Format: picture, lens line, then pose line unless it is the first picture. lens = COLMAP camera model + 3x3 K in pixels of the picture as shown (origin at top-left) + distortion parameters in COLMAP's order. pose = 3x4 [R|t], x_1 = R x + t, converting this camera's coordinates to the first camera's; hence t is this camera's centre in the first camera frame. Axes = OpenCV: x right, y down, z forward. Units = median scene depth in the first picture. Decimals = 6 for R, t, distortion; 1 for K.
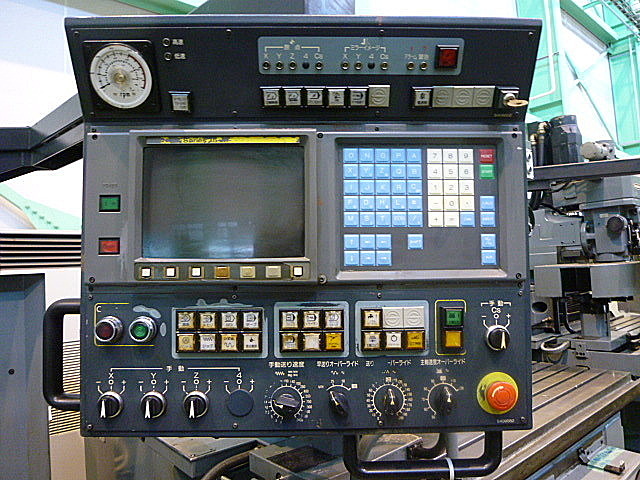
lens RADIAL K [[480.5, 0, 320.0], [0, 480.5, 240.0], [0, 0, 1]] dist [-0.050748, 0.000804]
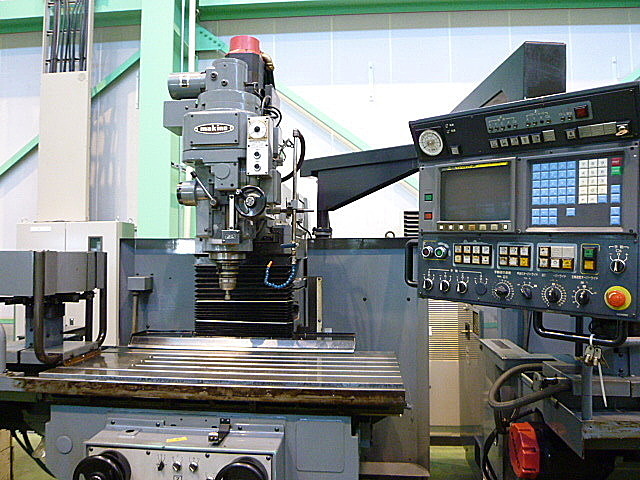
lens RADIAL K [[480.5, 0, 320.0], [0, 480.5, 240.0], [0, 0, 1]] dist [-0.050748, 0.000804]
pose [[0.695134, 0.024100, -0.718476, 0.857879], [0.013689, 0.998813, 0.046749, 0.013034], [0.718750, -0.042332, 0.693979, -0.990234]]
